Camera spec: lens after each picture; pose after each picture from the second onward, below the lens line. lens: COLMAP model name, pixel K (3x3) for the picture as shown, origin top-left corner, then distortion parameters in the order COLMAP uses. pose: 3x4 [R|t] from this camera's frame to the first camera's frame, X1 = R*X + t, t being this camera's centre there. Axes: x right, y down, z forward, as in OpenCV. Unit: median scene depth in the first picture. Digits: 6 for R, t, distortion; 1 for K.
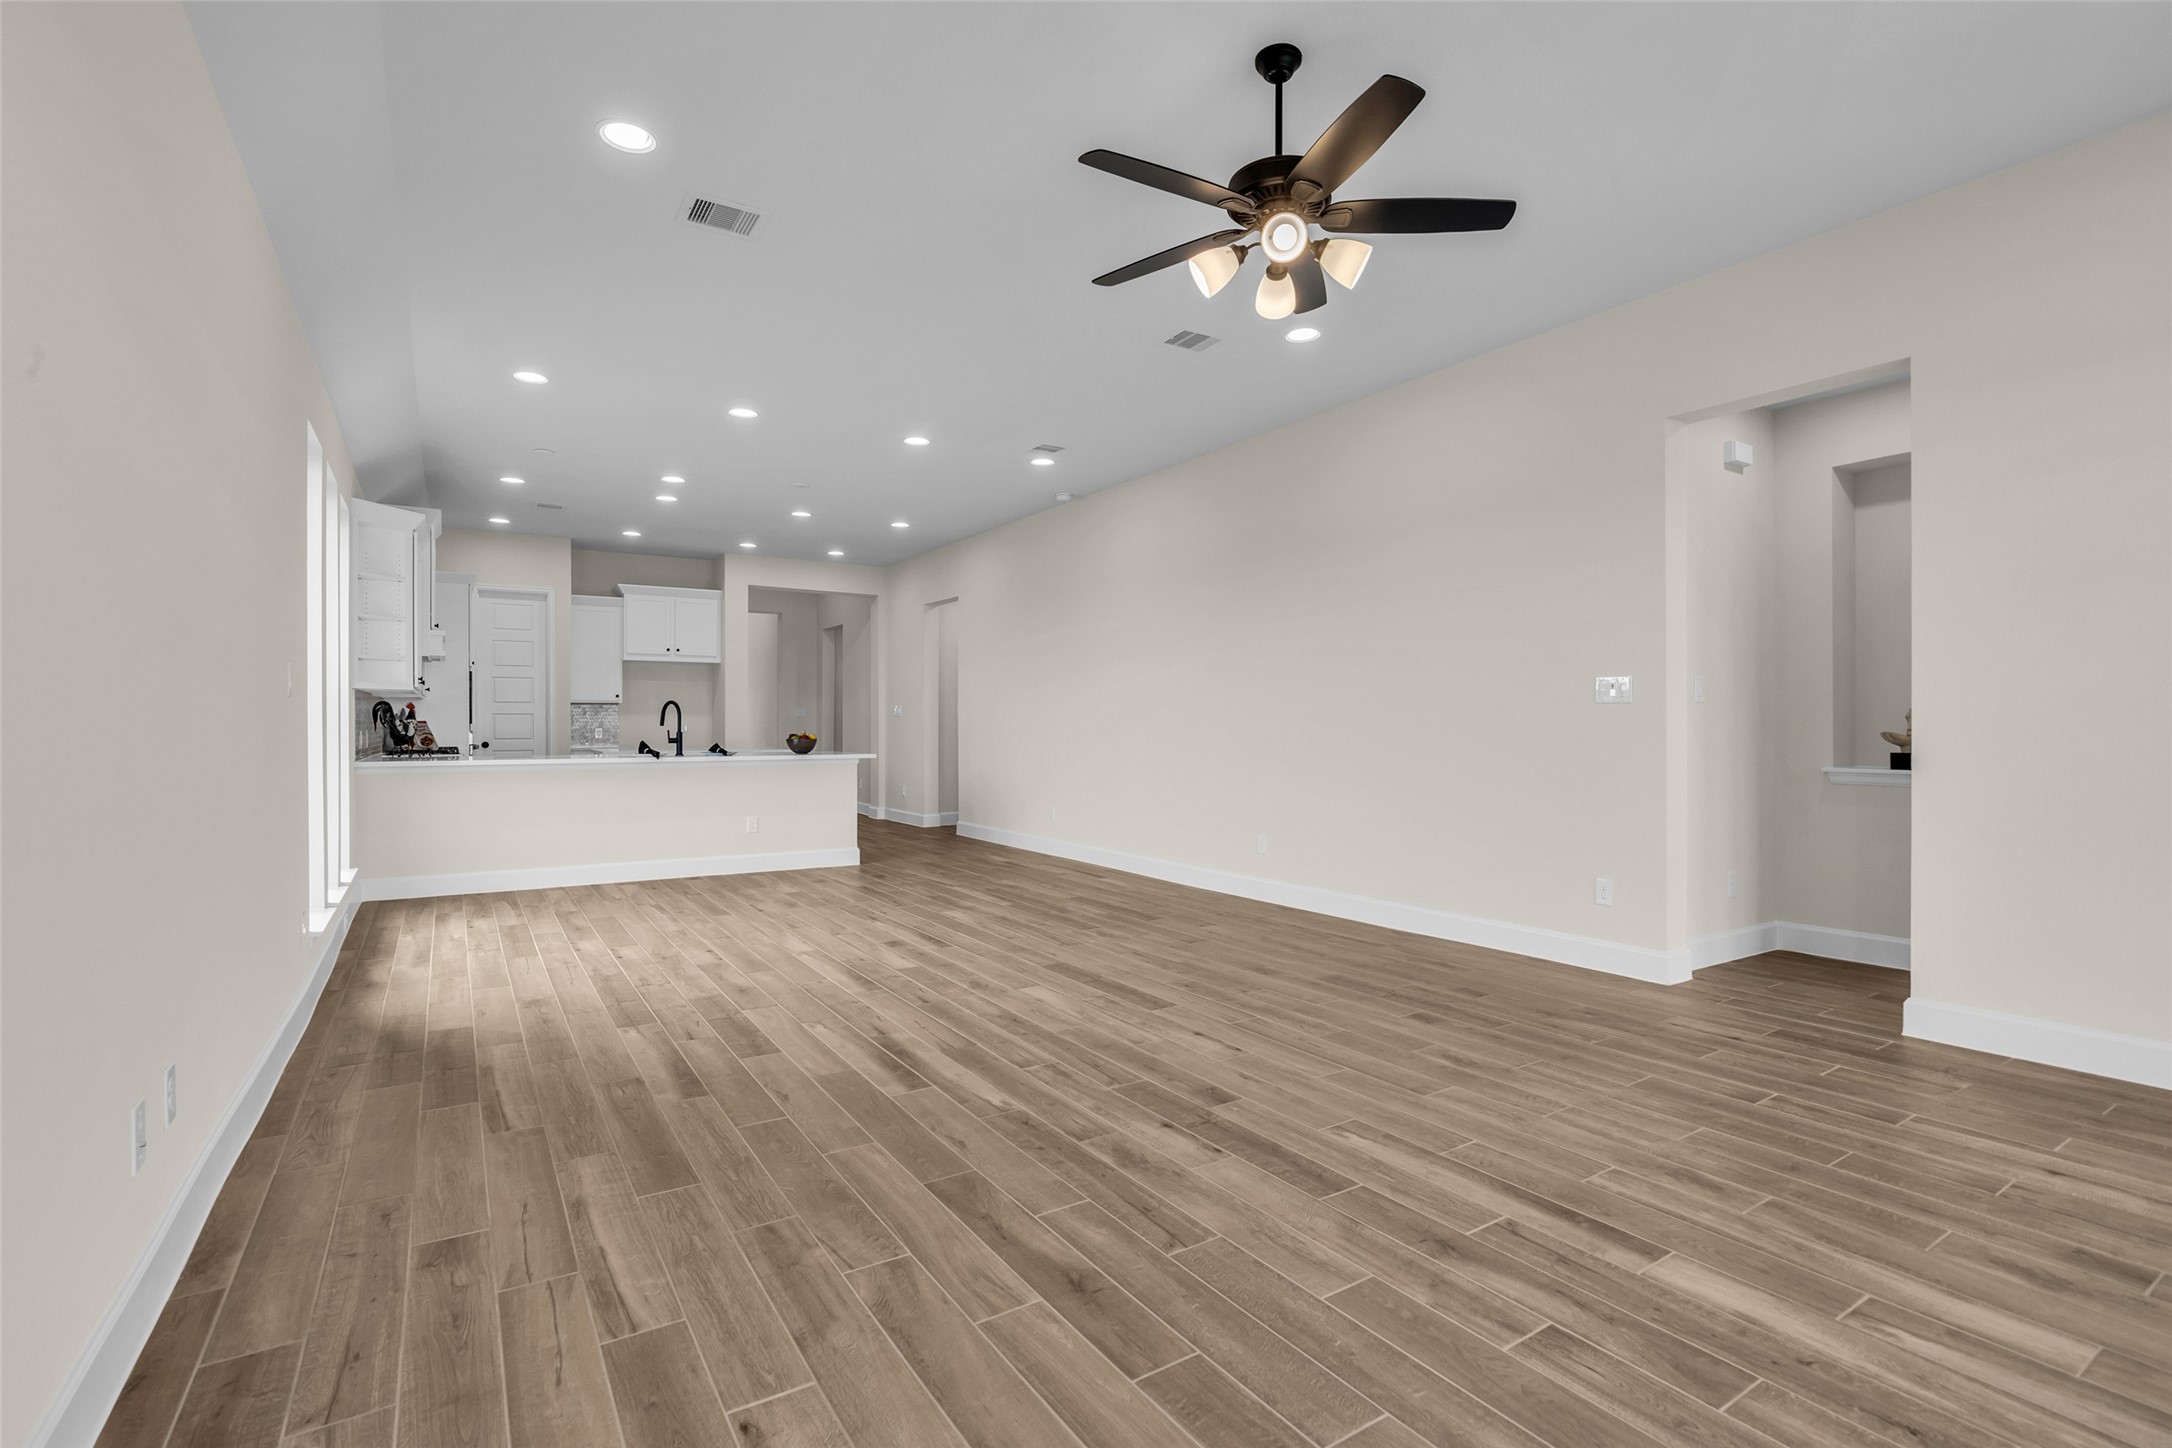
lens RADIAL K [[999.2, 0, 1080.3], [0, 999.2, 727.3], [0, 0, 1]] dist [-0.014536, 0.001369]
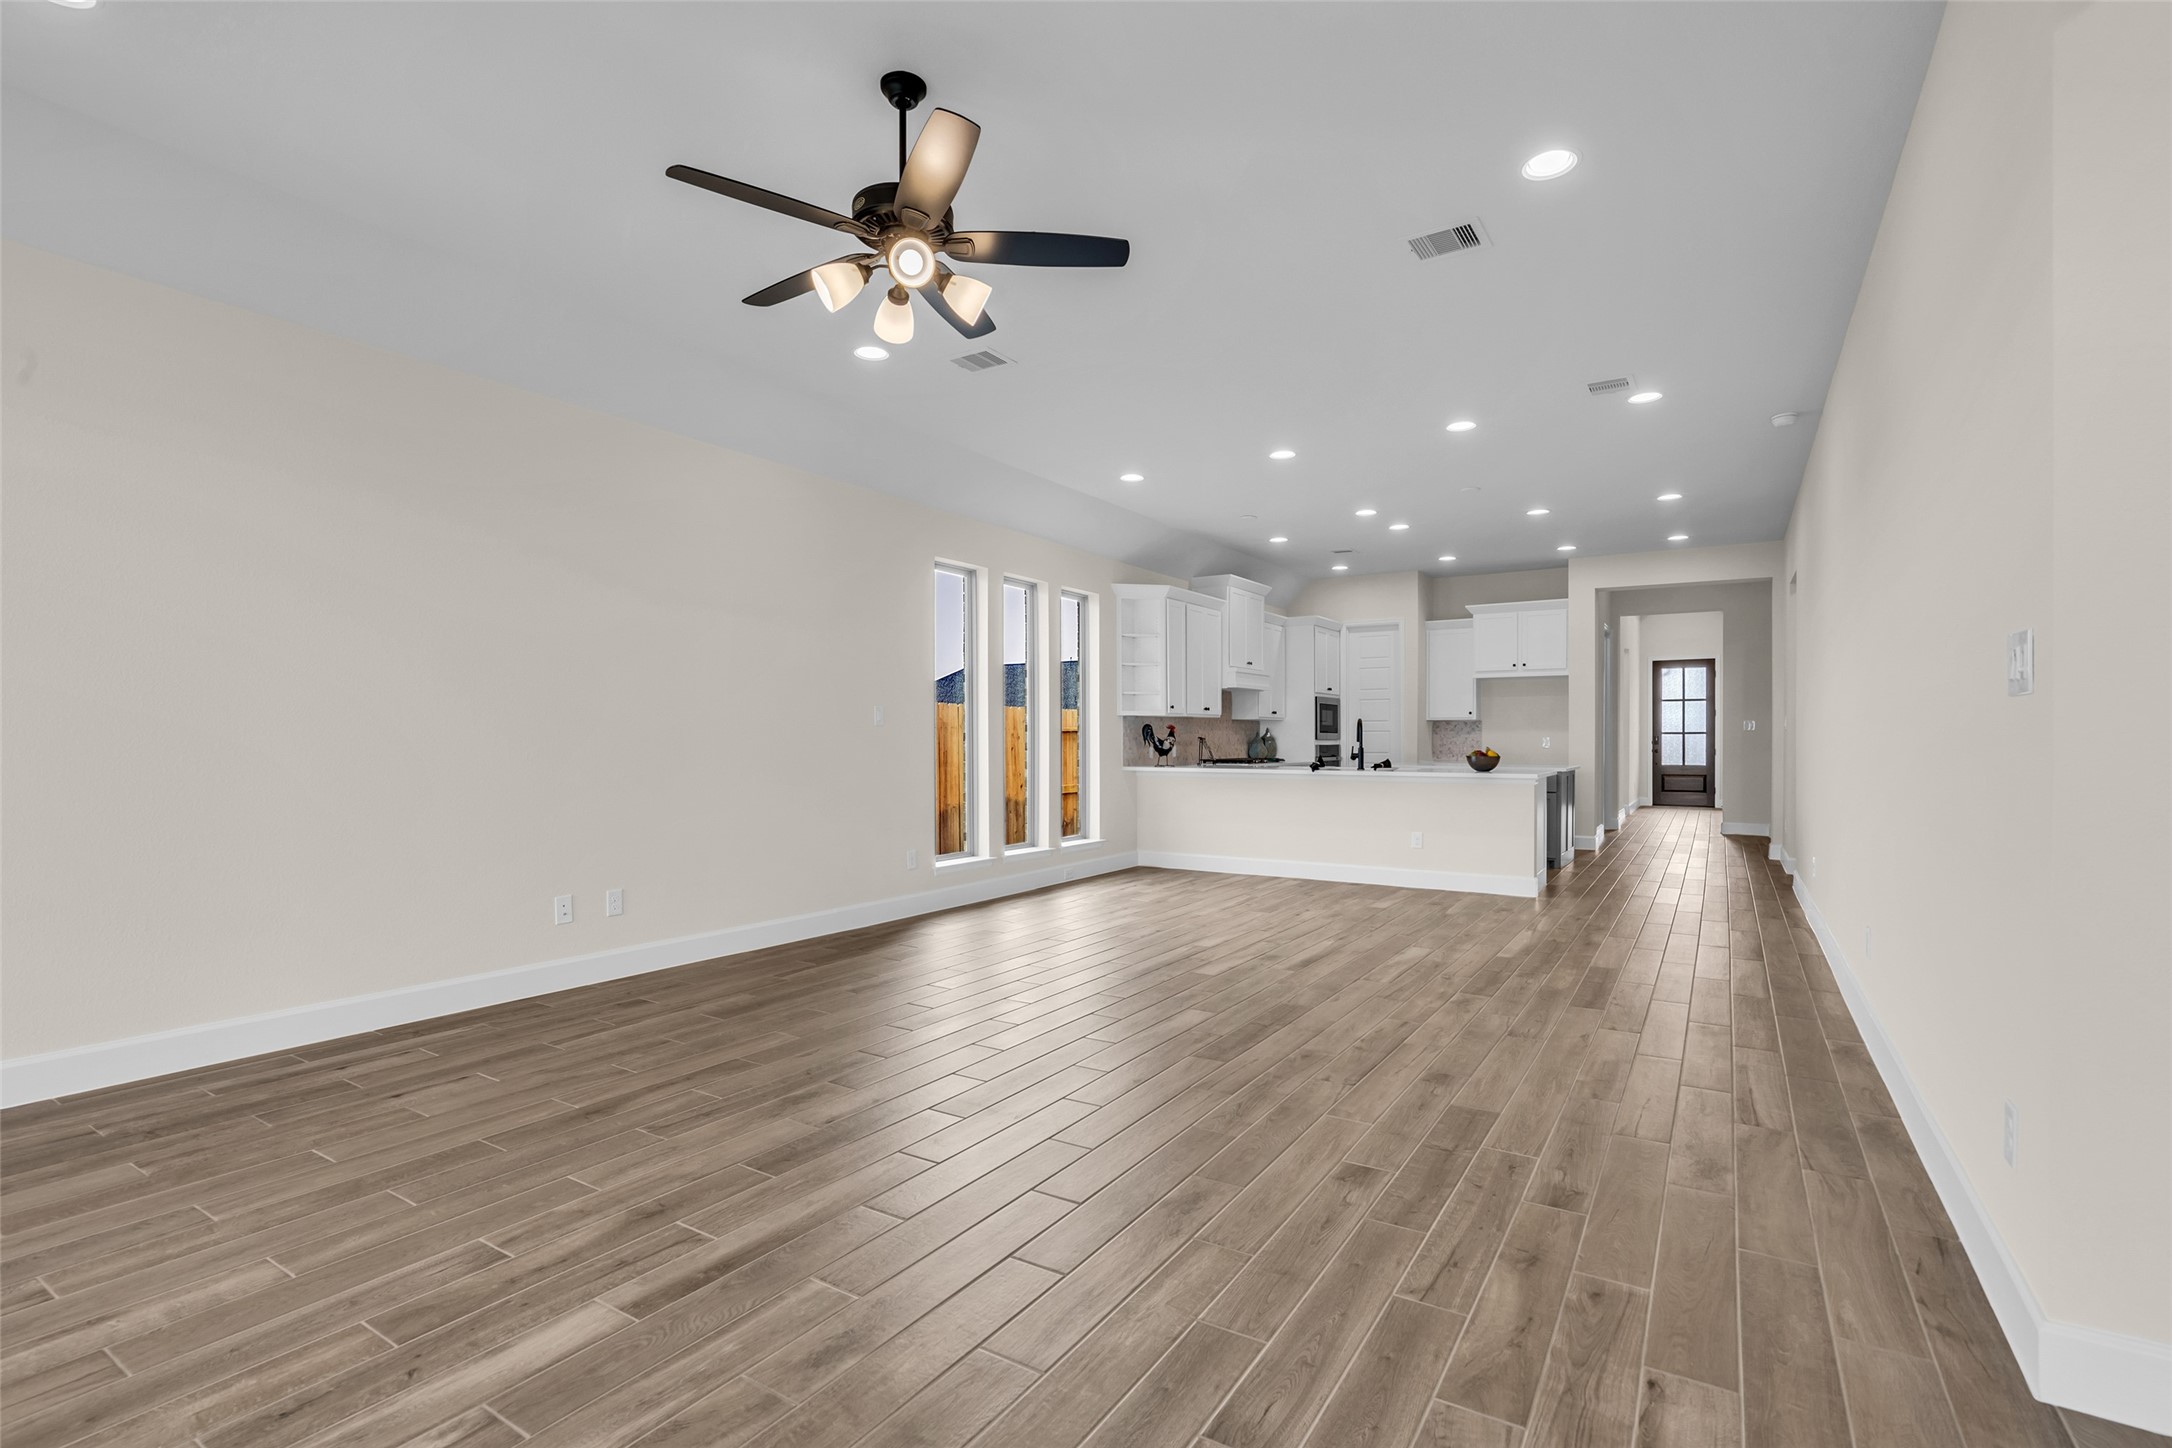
lens RADIAL K [[999.2, 0, 1082.7], [0, 999.2, 736.4], [0, 0, 1]] dist [-0.014536, 0.001369]
pose [[0.419258, -0.003706, -0.907860, 1.023885], [-0.001141, 0.999989, -0.004609, -0.004999], [0.907867, 0.002969, 0.419249, 0.628180]]
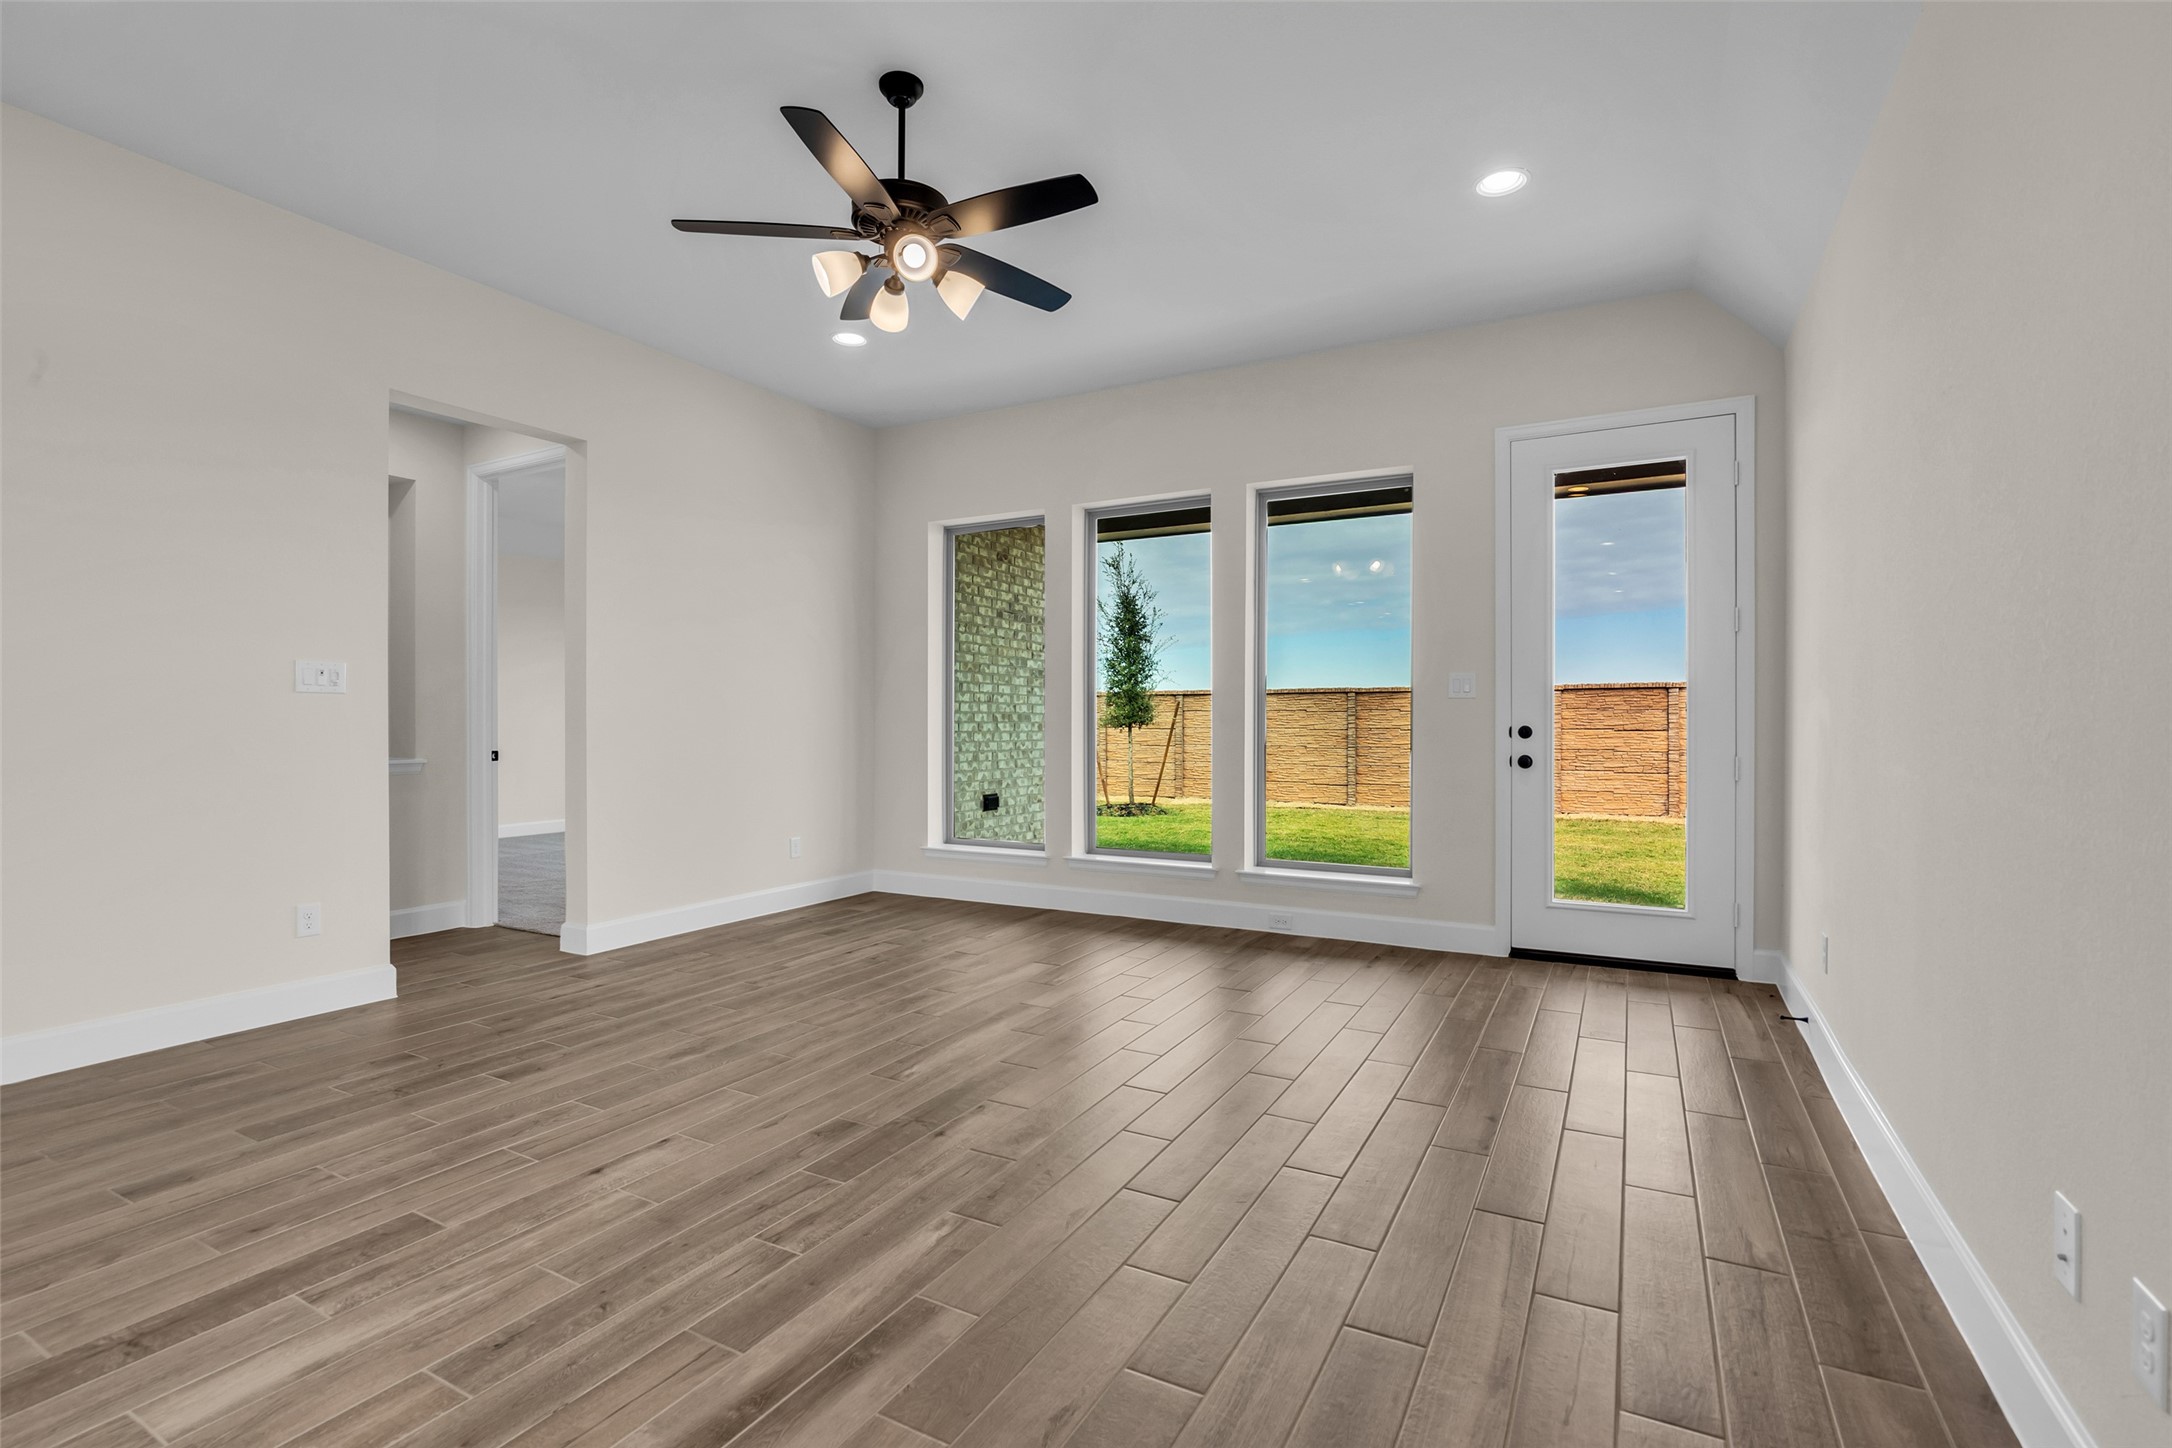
lens RADIAL K [[999.2, 0, 1088.7], [0, 999.2, 717.7], [0, 0, 1]] dist [-0.014536, 0.001369]
pose [[-0.481449, 0.003810, 0.876466, -0.703264], [0.001716, 0.999993, -0.003404, 0.000662], [-0.876473, -0.000135, -0.481452, 1.136229]]
